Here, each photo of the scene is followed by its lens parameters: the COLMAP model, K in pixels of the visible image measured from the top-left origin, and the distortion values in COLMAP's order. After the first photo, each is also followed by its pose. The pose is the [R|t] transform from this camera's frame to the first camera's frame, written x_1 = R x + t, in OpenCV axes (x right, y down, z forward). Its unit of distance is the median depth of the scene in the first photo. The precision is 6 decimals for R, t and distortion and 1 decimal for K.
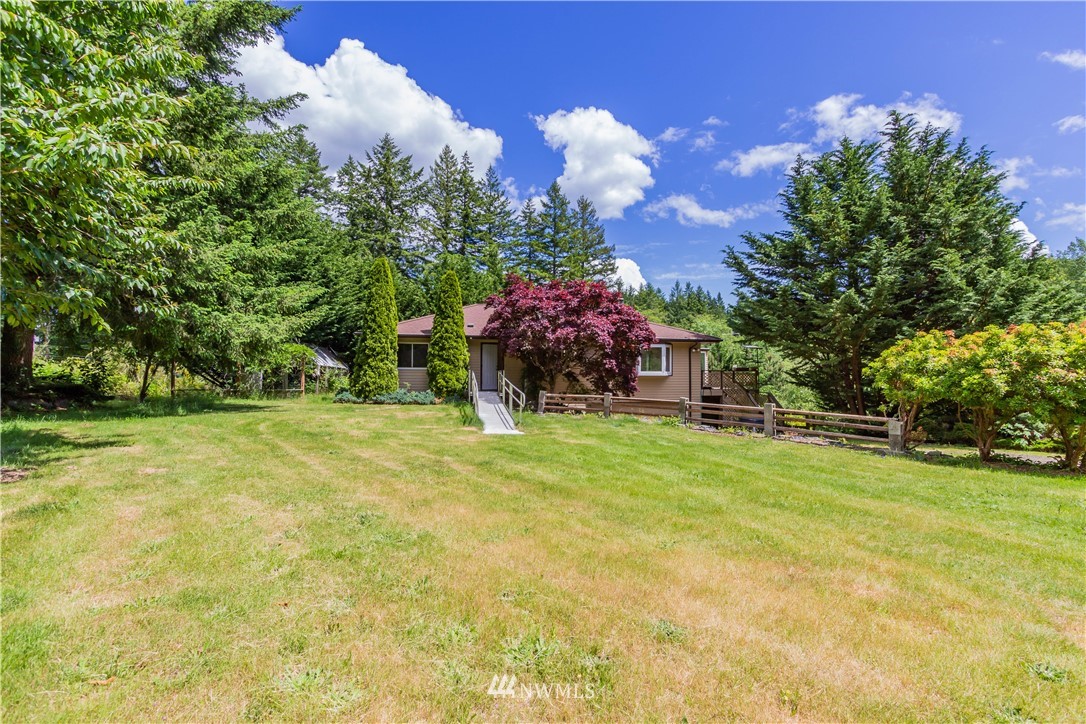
lens RADIAL K [[498.5, 0, 552.4], [0, 498.5, 358.7], [0, 0, 1]] dist [-0.010187, -0.000522]
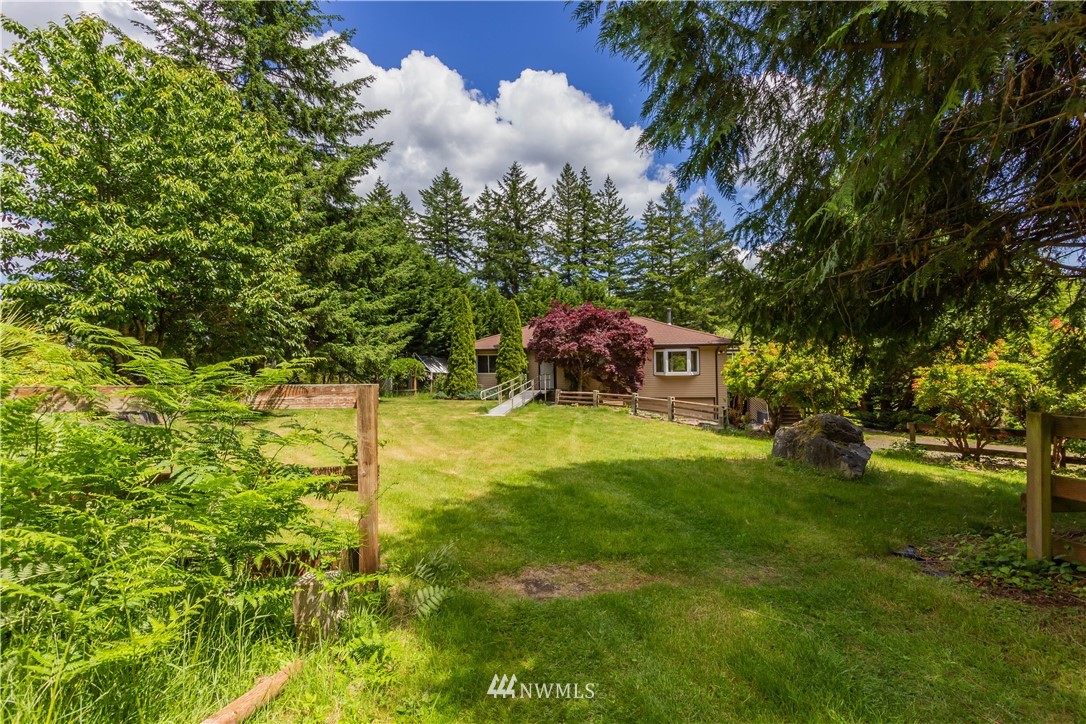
lens RADIAL K [[498.5, 0, 541.7], [0, 498.5, 367.9], [0, 0, 1]] dist [-0.010187, -0.000522]
pose [[0.948253, -0.023594, -0.316639, 0.072338], [0.030224, 0.999414, 0.016042, -0.003312], [0.316075, -0.024782, 0.948410, -0.060413]]
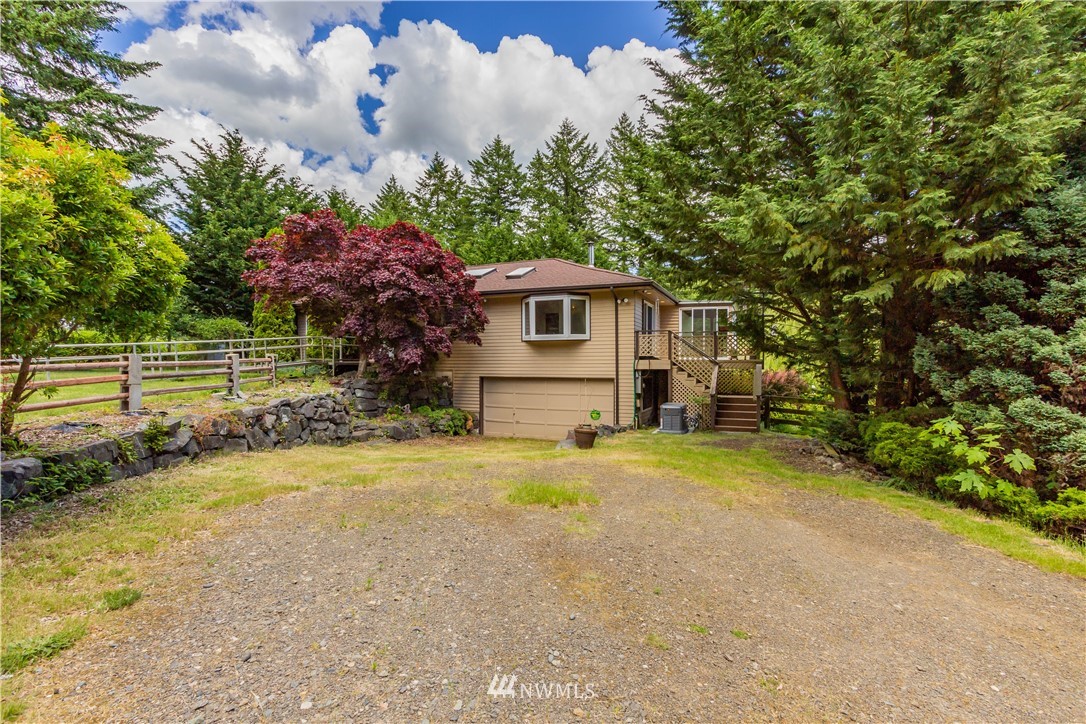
lens RADIAL K [[498.5, 0, 535.1], [0, 498.5, 365.2], [0, 0, 1]] dist [-0.010187, -0.000522]
pose [[0.845213, -0.008511, -0.534361, 0.152304], [0.029611, 0.999083, 0.030924, 0.012634], [0.533608, -0.041960, 0.844690, 0.103946]]
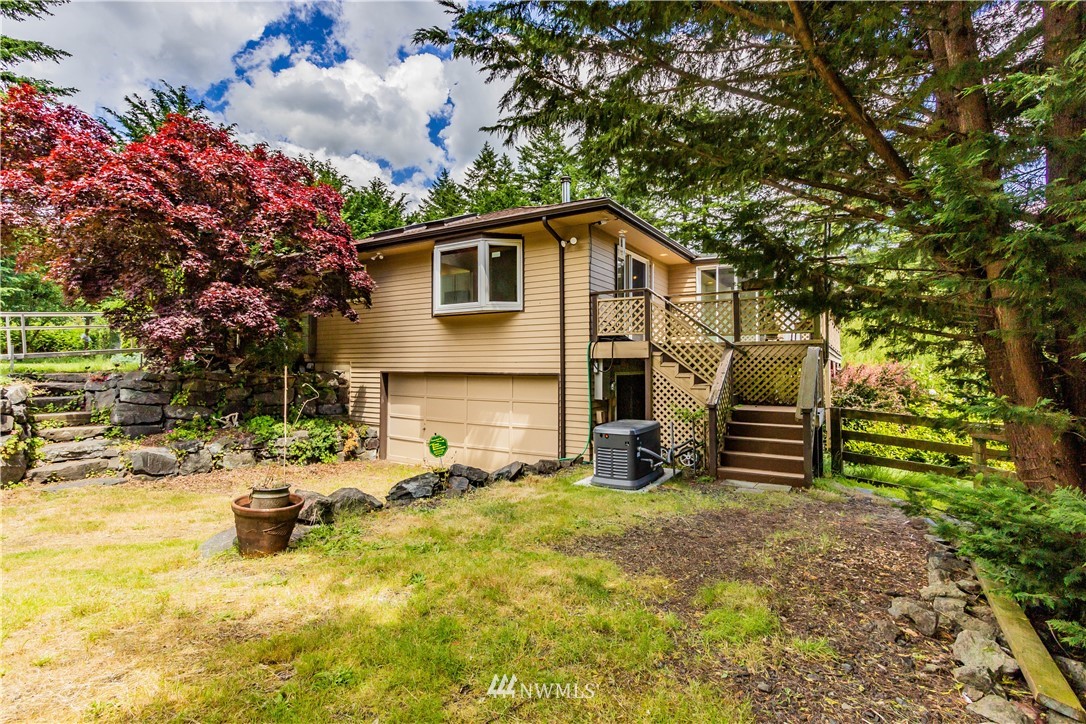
lens RADIAL K [[498.5, 0, 545.1], [0, 498.5, 340.7], [0, 0, 1]] dist [-0.010187, -0.000522]
pose [[0.758439, -0.041425, -0.650426, 0.146910], [0.031331, 0.999142, -0.027101, 0.019787], [0.650991, 0.000176, 0.759086, 0.193358]]
